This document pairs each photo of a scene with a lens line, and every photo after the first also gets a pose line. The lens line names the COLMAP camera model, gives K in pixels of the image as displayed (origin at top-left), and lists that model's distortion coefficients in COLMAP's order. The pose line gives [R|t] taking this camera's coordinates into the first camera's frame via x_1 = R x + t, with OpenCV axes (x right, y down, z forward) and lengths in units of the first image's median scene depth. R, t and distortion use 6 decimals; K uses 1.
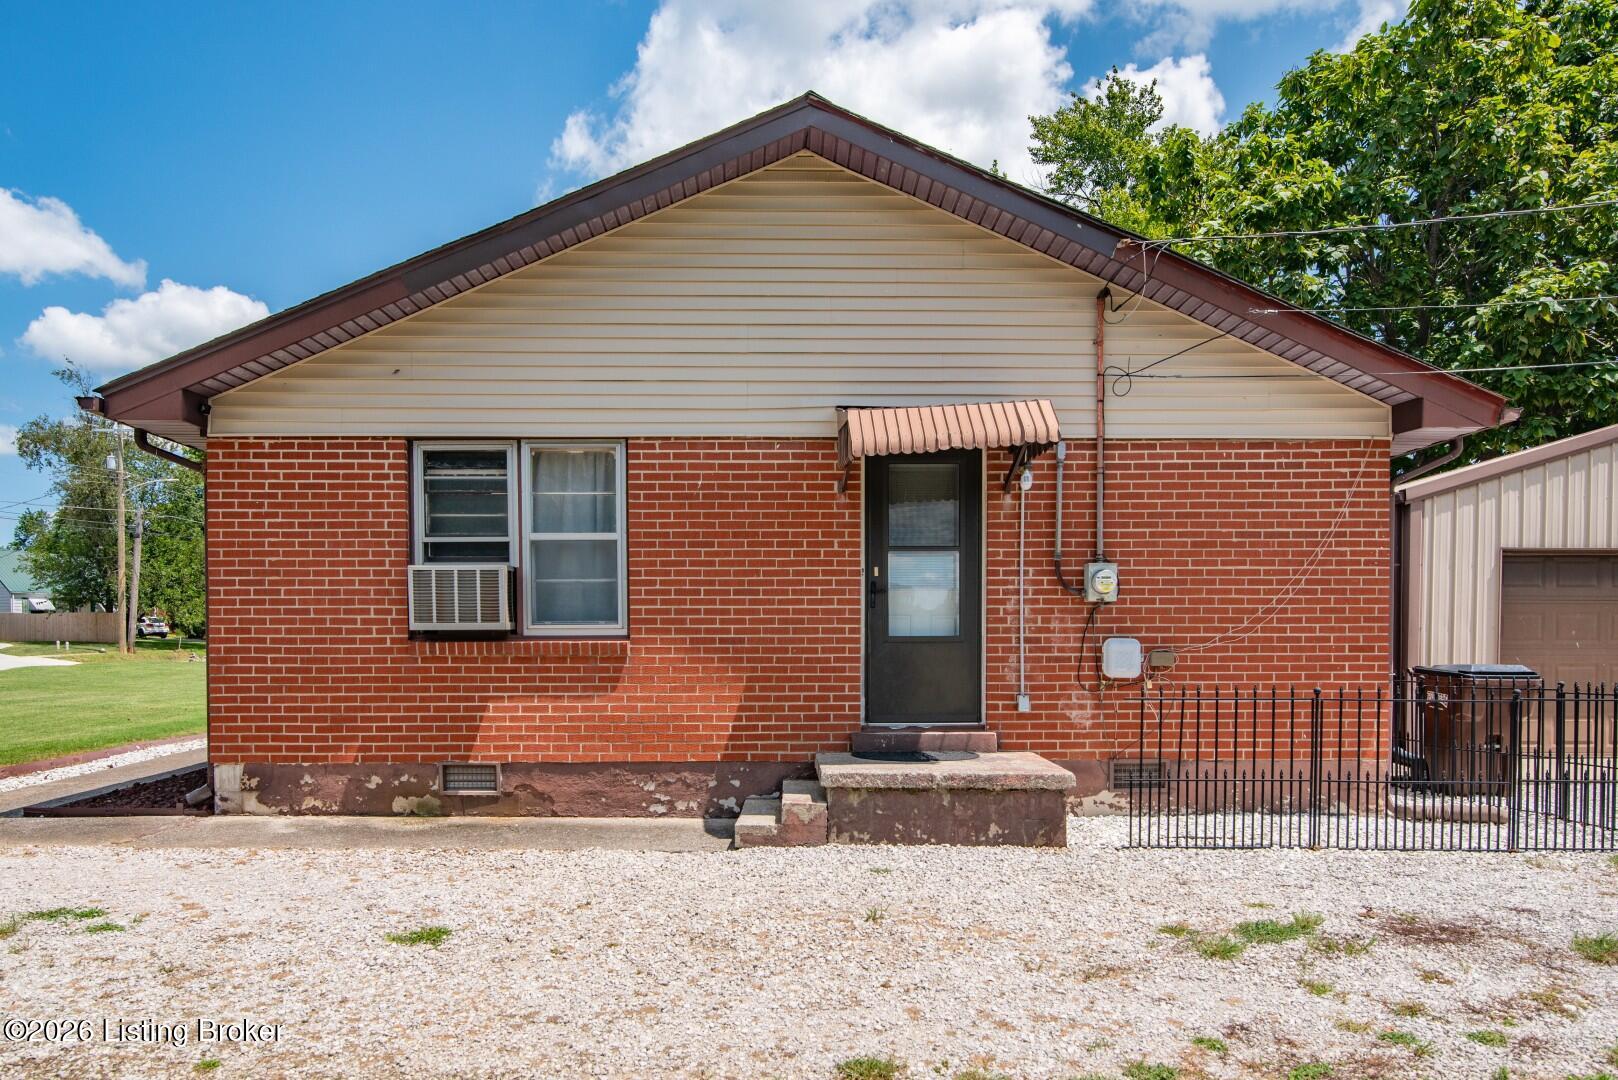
lens RADIAL K [[1040.0, 0, 829.1], [0, 1040.0, 621.8], [0, 0, 1]] dist [0.003028, 0.000647]
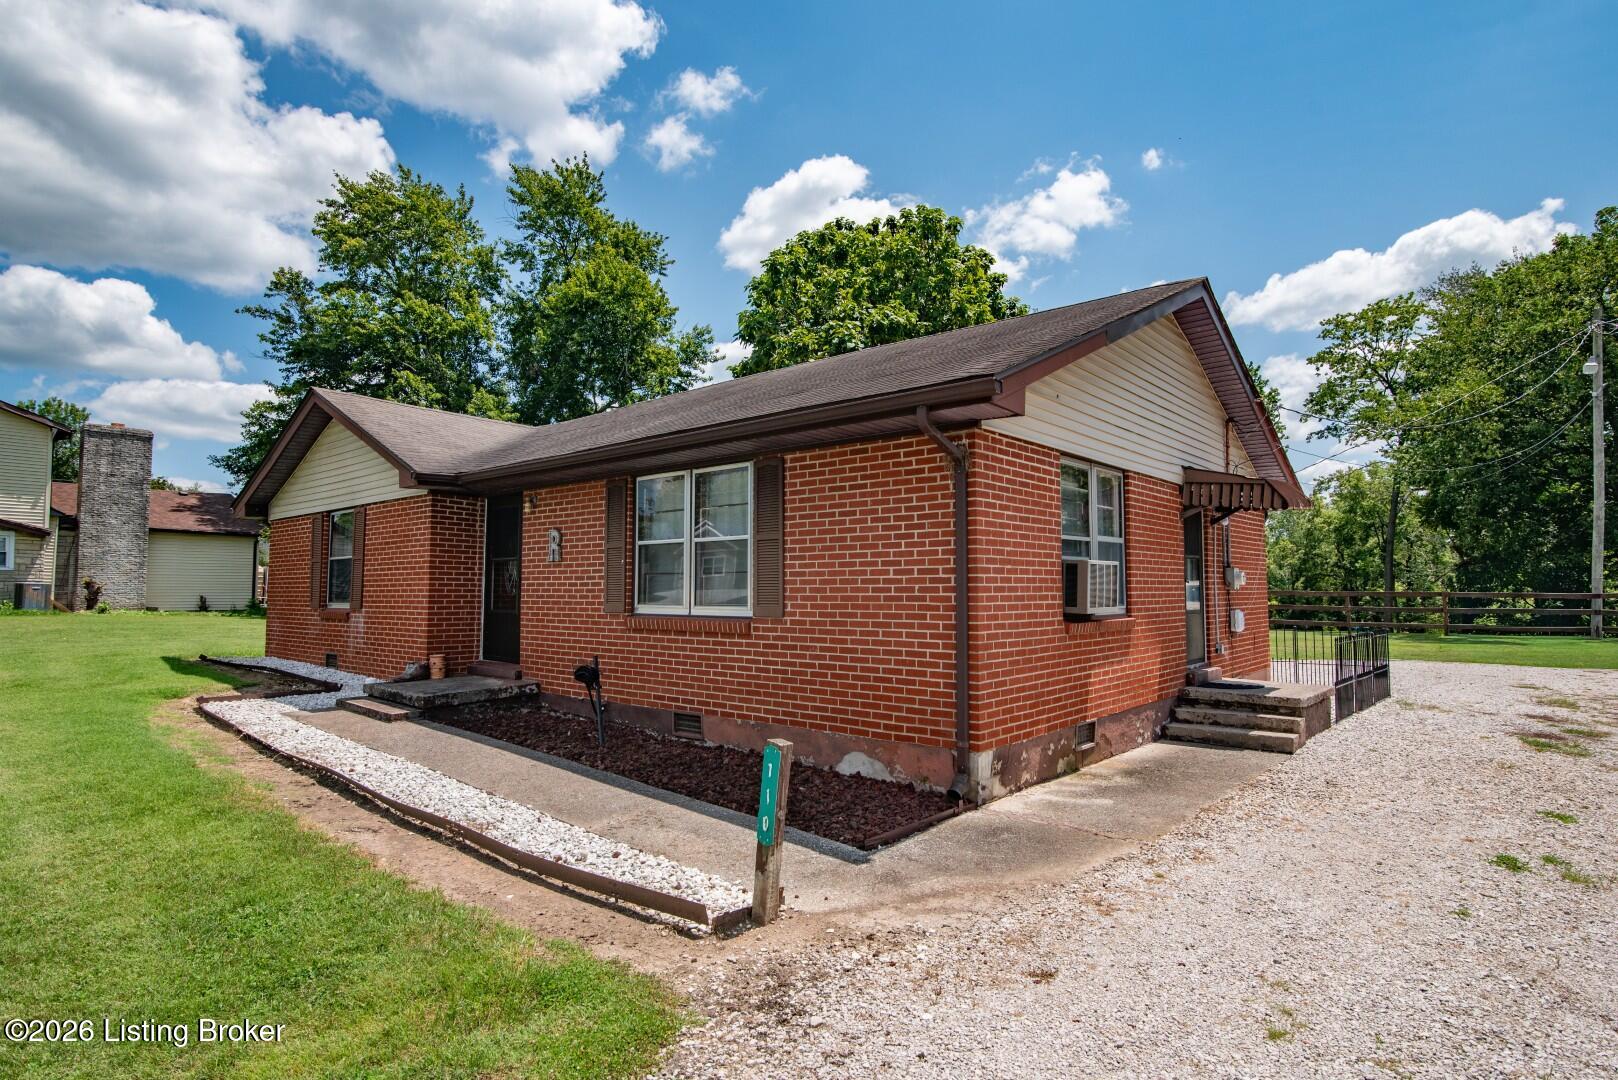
lens RADIAL K [[854.6, 0, 810.3], [0, 854.6, 536.0], [0, 0, 1]] dist [-0.003128, -0.000593]
pose [[0.650460, 0.048692, 0.757978, -1.306676], [0.005762, 0.997598, -0.069030, -0.014523], [-0.759518, 0.049269, 0.648617, 0.578114]]
